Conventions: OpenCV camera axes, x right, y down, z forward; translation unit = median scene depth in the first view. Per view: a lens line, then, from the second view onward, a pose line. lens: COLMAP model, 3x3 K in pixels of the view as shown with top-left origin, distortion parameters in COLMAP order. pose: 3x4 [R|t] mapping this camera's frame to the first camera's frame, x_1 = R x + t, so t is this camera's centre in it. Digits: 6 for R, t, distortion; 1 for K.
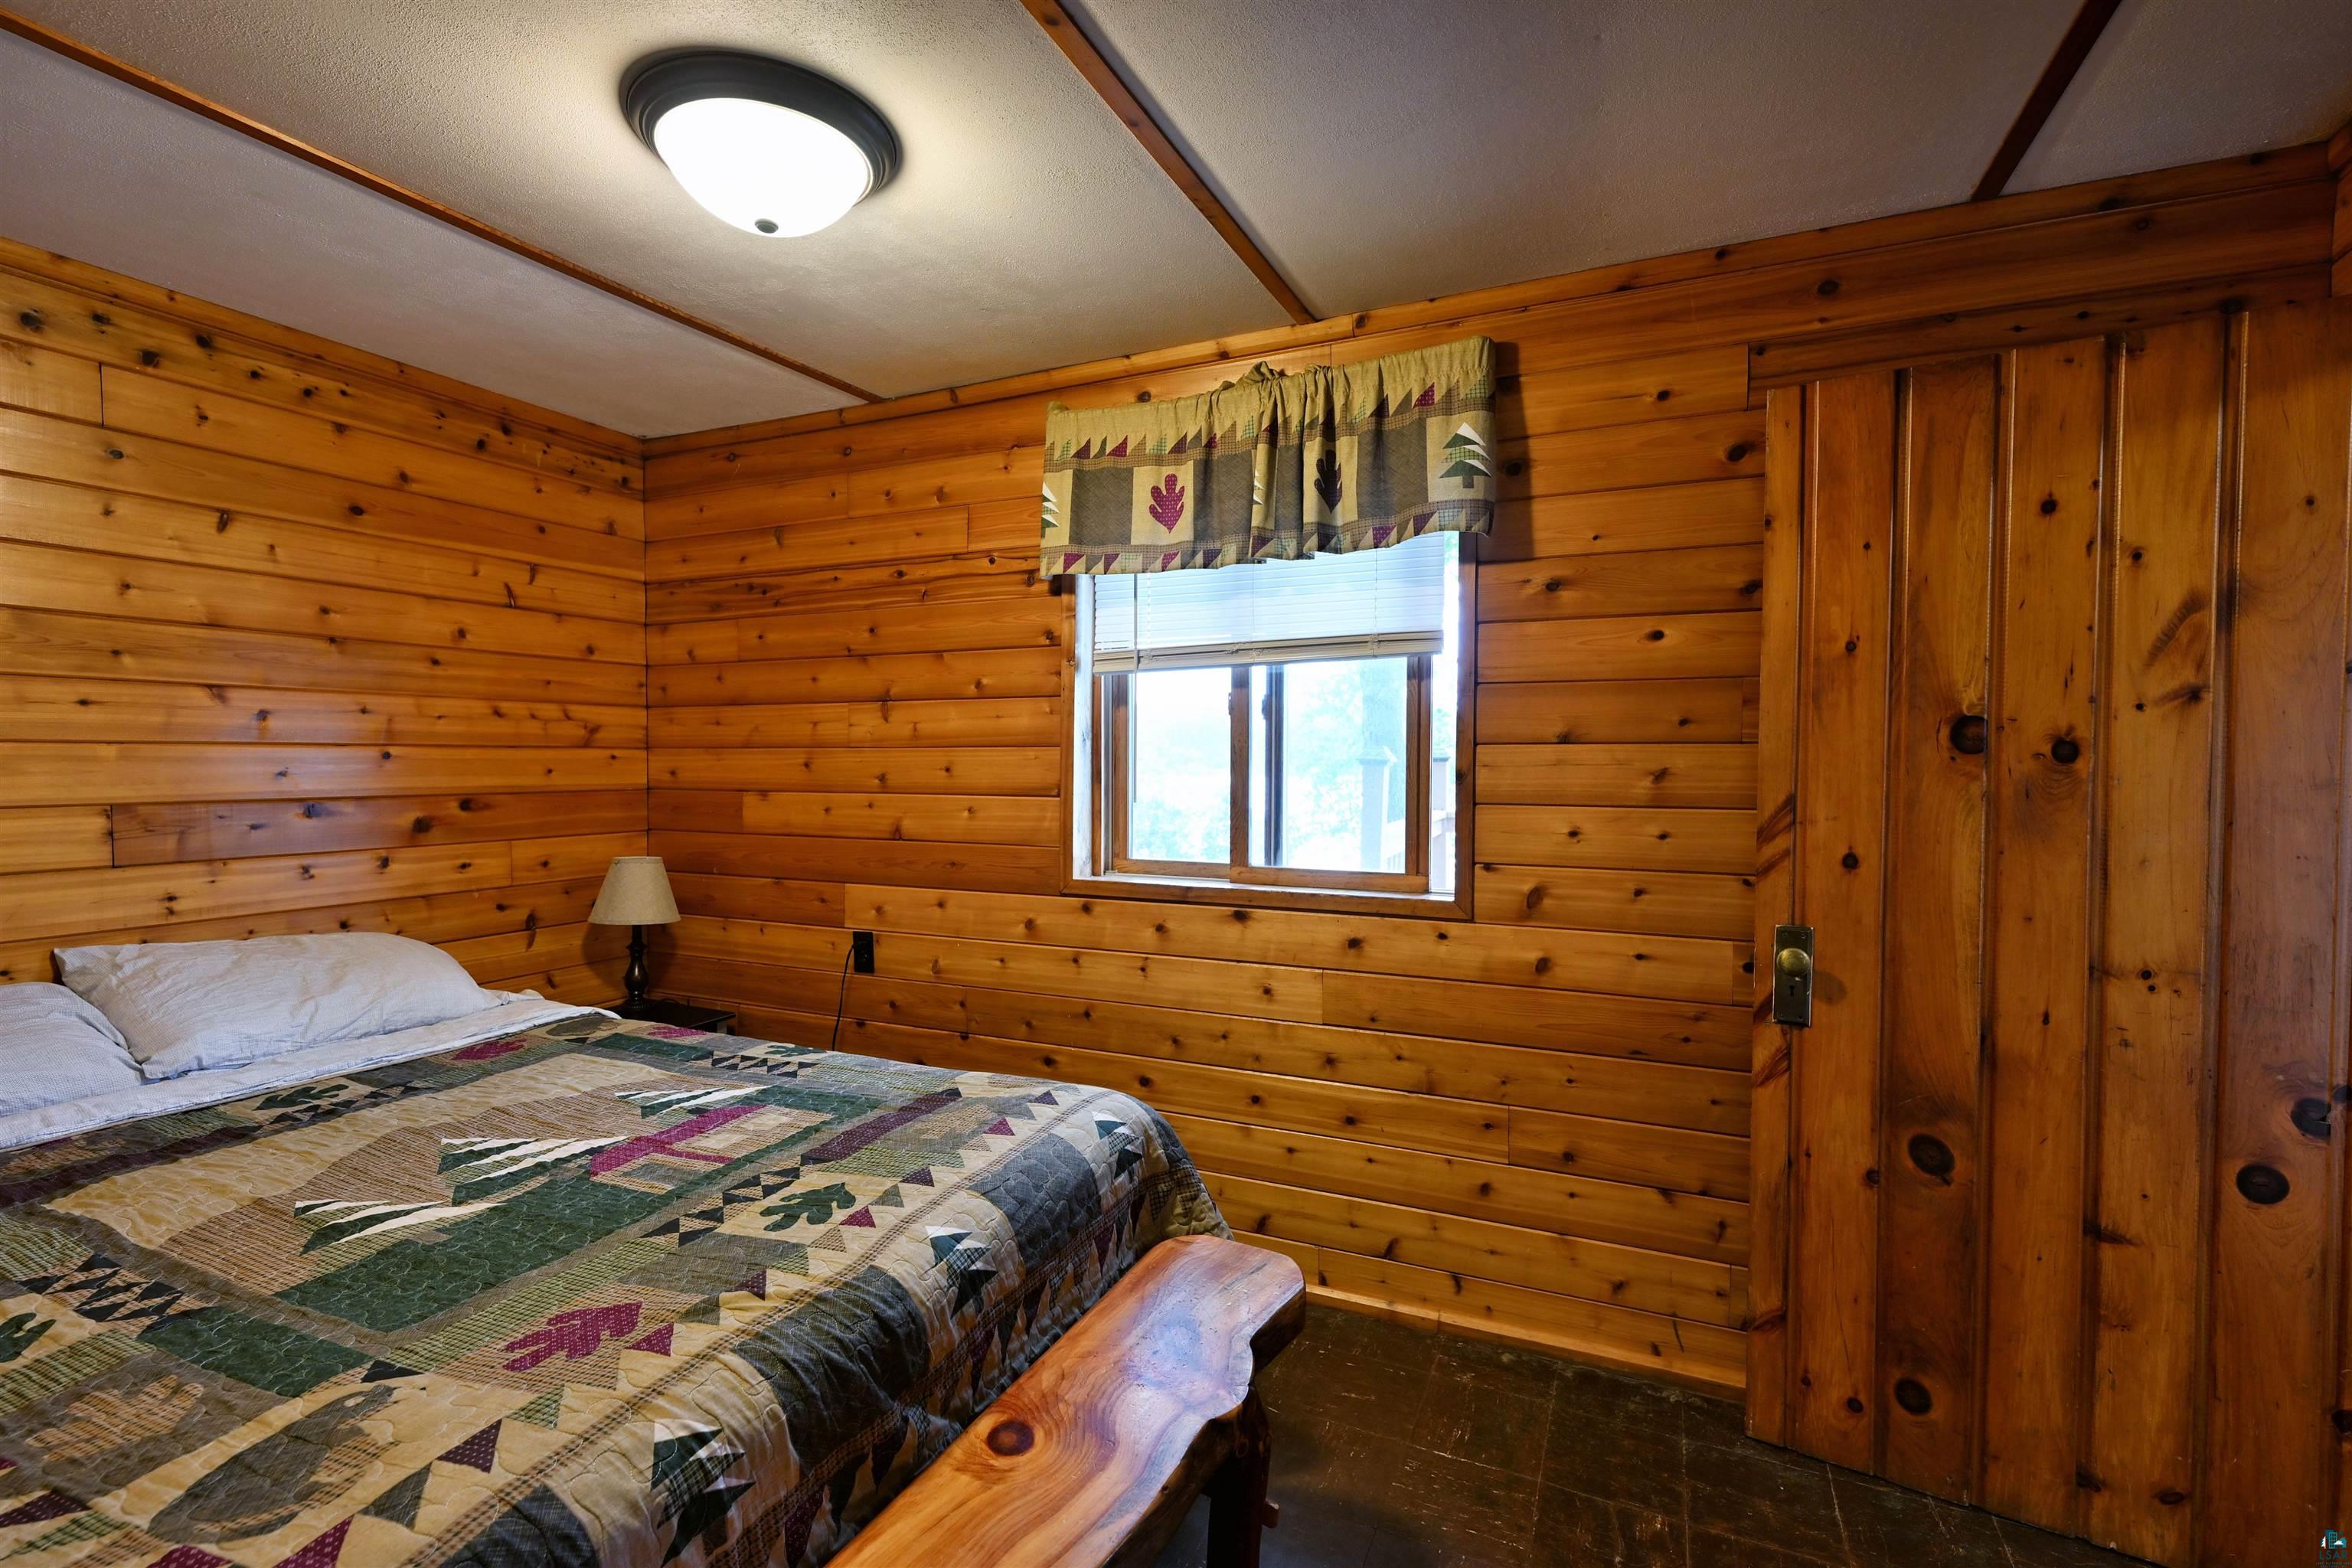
lens RADIAL K [[1032.3, 0, 1176.0], [0, 1032.3, 784.0], [0, 0, 1]] dist [0.000313, -0.000273]
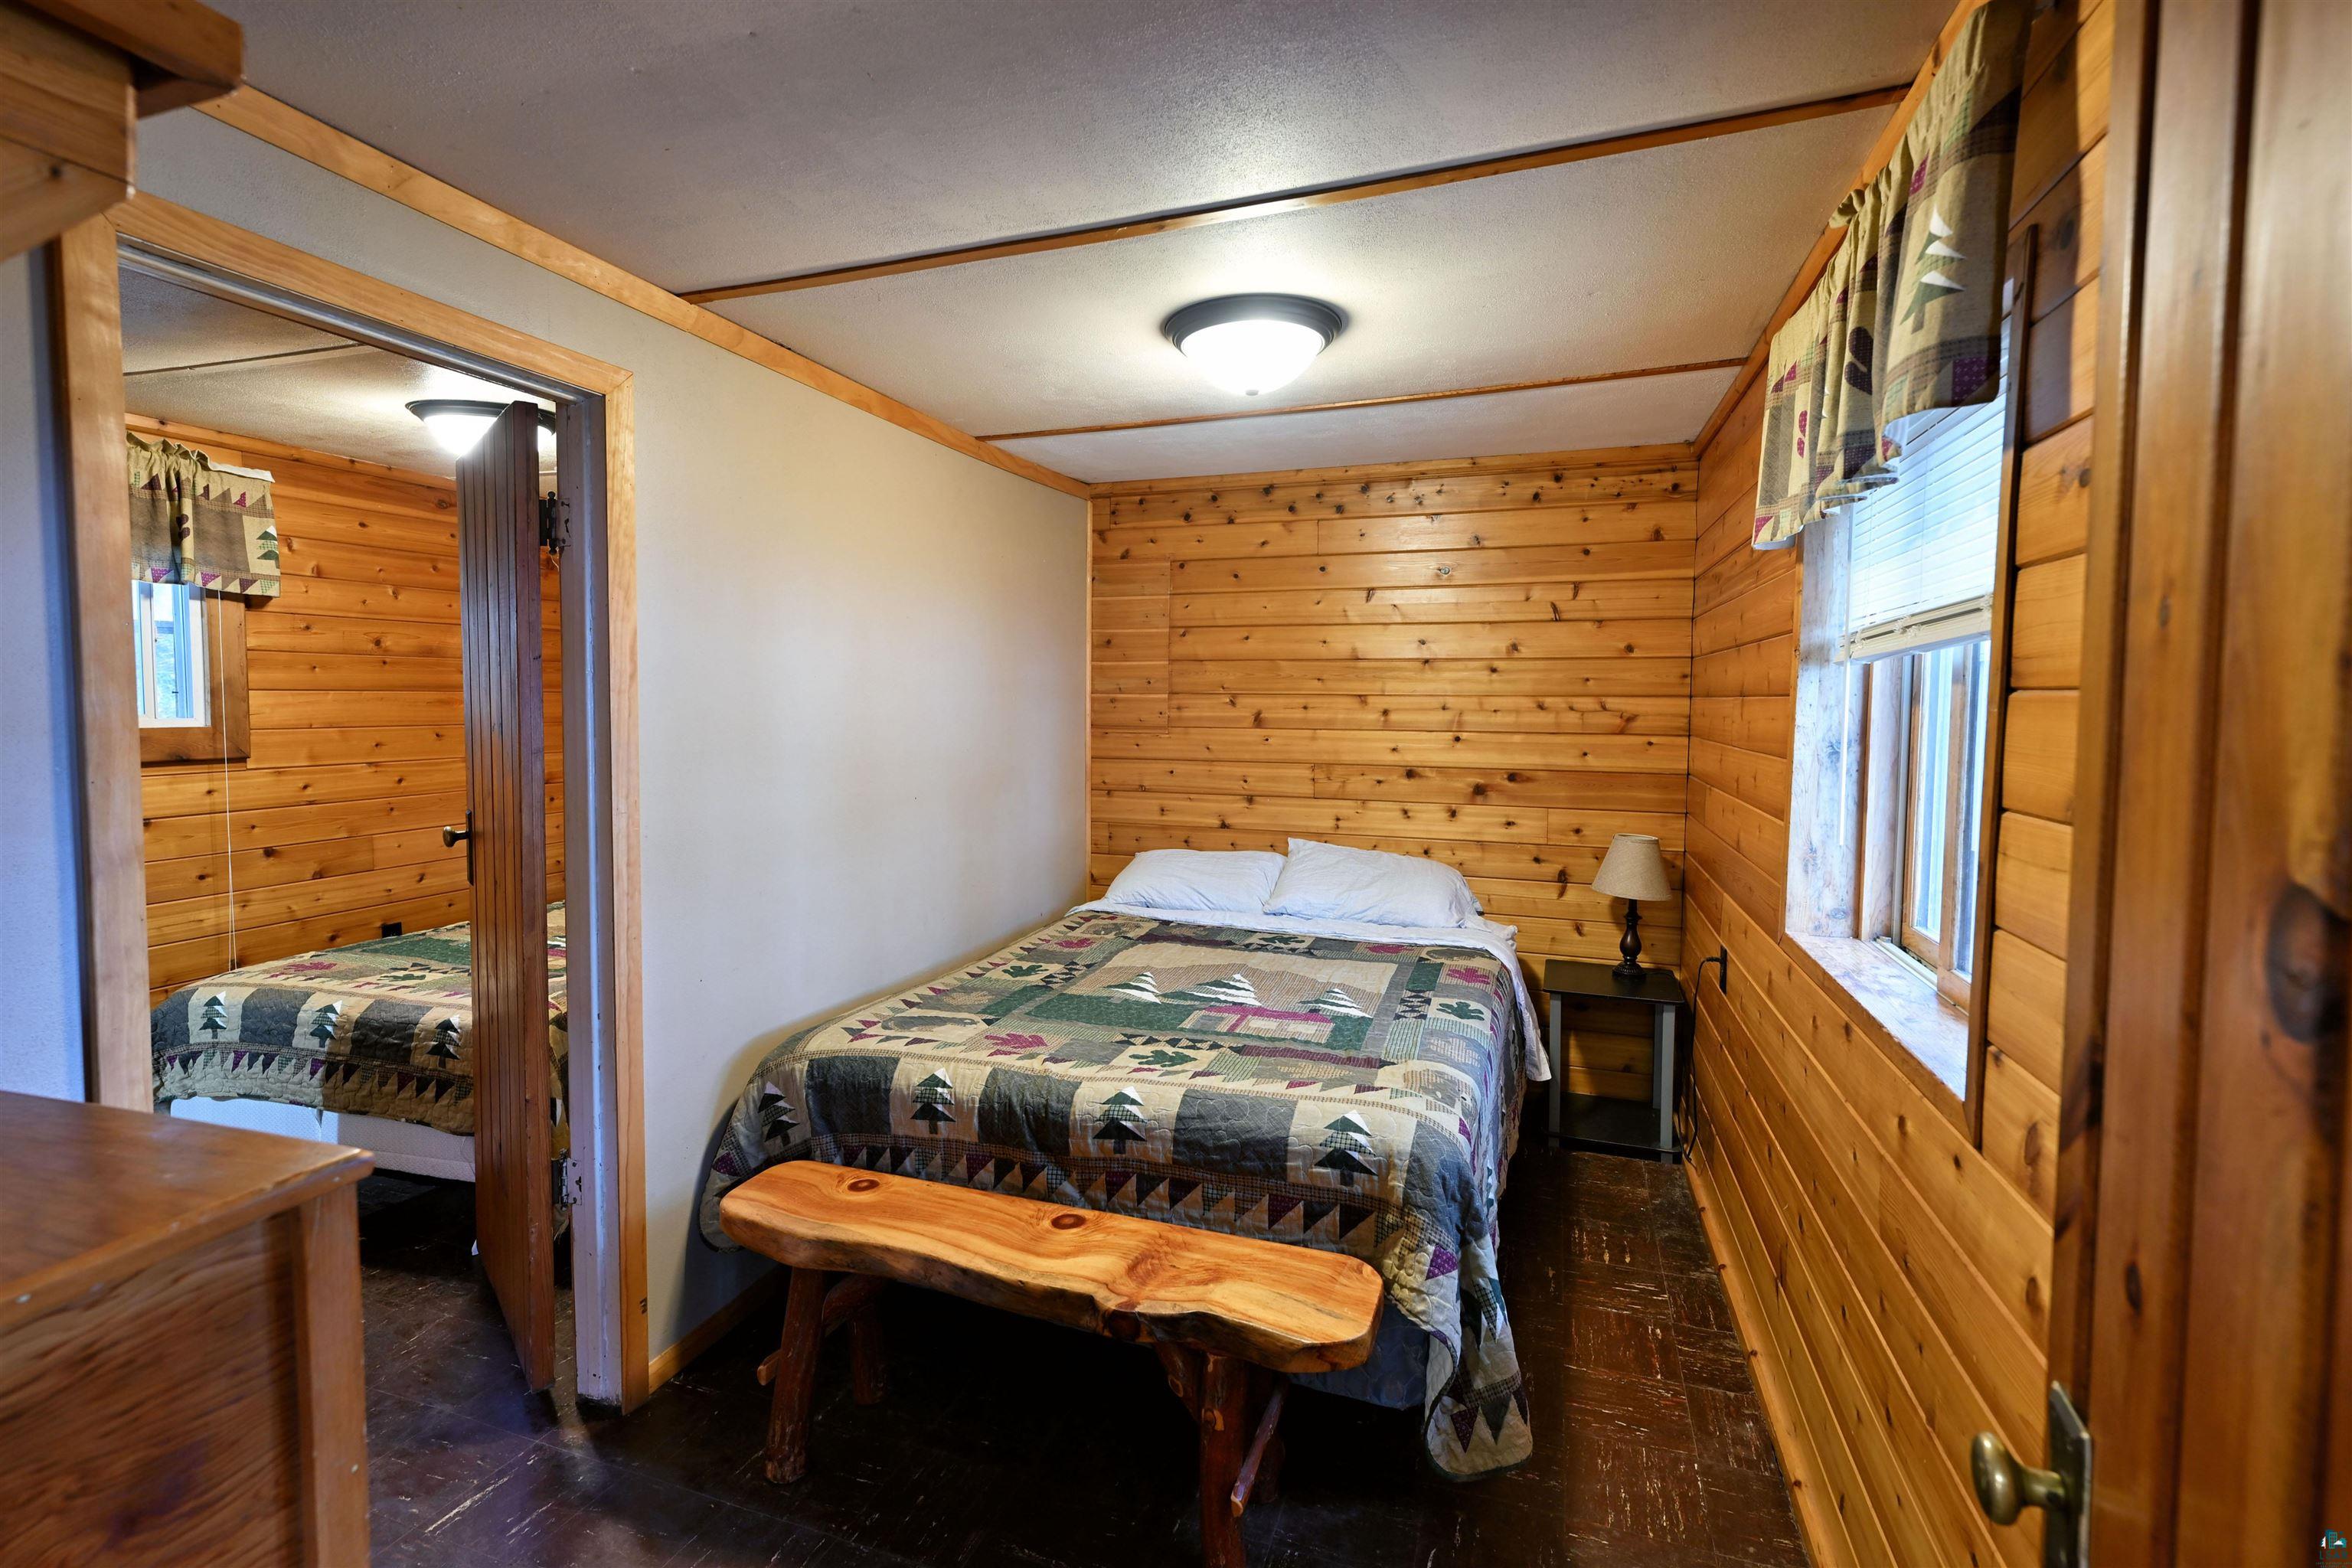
lens RADIAL K [[1066.9, 0, 1168.1], [0, 1066.9, 749.6], [0, 0, 1]] dist [0.002882, 0.000086]
pose [[0.090793, 0.048556, -0.994685, 0.891318], [-0.032394, 0.998426, 0.045782, -0.090354], [0.995343, 0.028066, 0.092223, 0.629399]]
